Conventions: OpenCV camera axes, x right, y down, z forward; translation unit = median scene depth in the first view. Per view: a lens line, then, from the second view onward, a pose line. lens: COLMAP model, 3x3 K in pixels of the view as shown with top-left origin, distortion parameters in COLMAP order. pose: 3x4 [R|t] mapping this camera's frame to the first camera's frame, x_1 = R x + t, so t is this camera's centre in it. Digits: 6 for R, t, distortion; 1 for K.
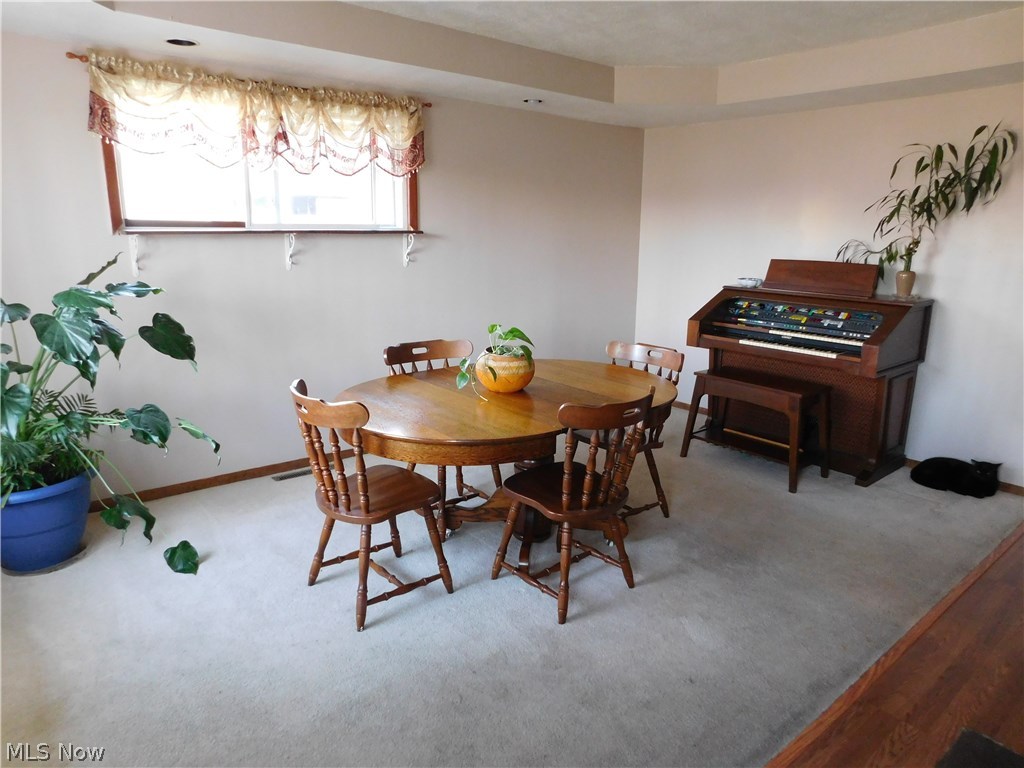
lens RADIAL K [[674.0, 0, 509.7], [0, 674.0, 385.2], [0, 0, 1]] dist [-0.071265, 0.056731]
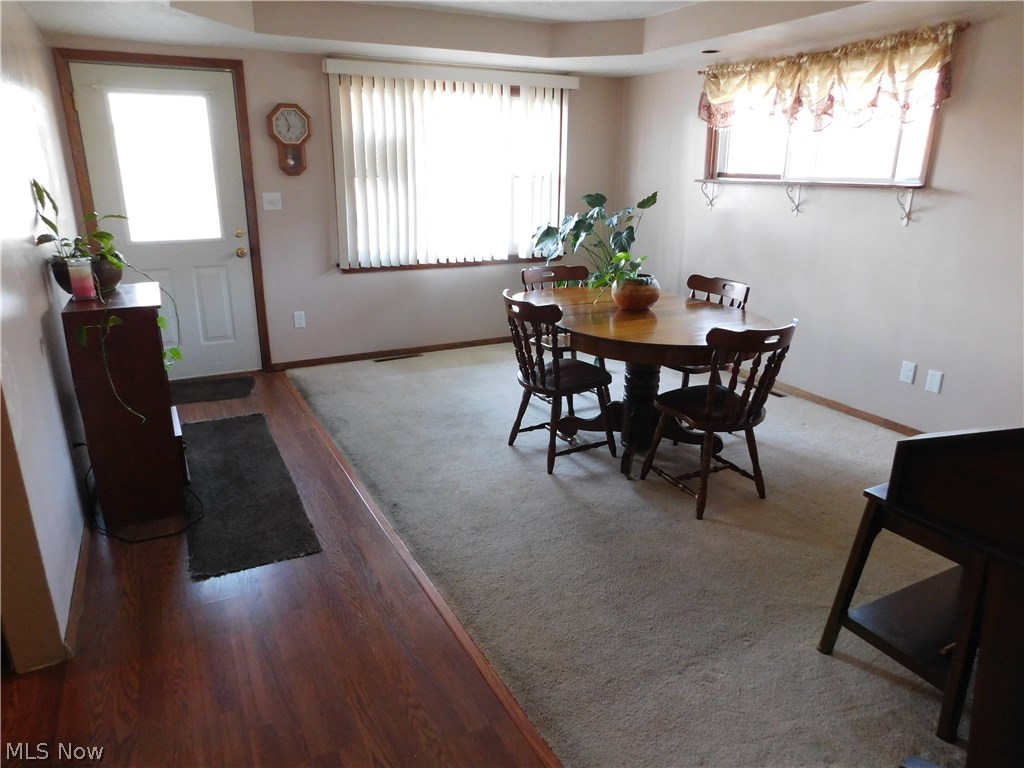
lens RADIAL K [[674.0, 0, 509.7], [0, 674.0, 385.2], [0, 0, 1]] dist [-0.071265, 0.056731]
pose [[-0.210899, 0.279426, -0.936719, 1.062503], [-0.237497, 0.914912, 0.326392, -0.183856], [0.948218, 0.291303, -0.126591, 0.855173]]
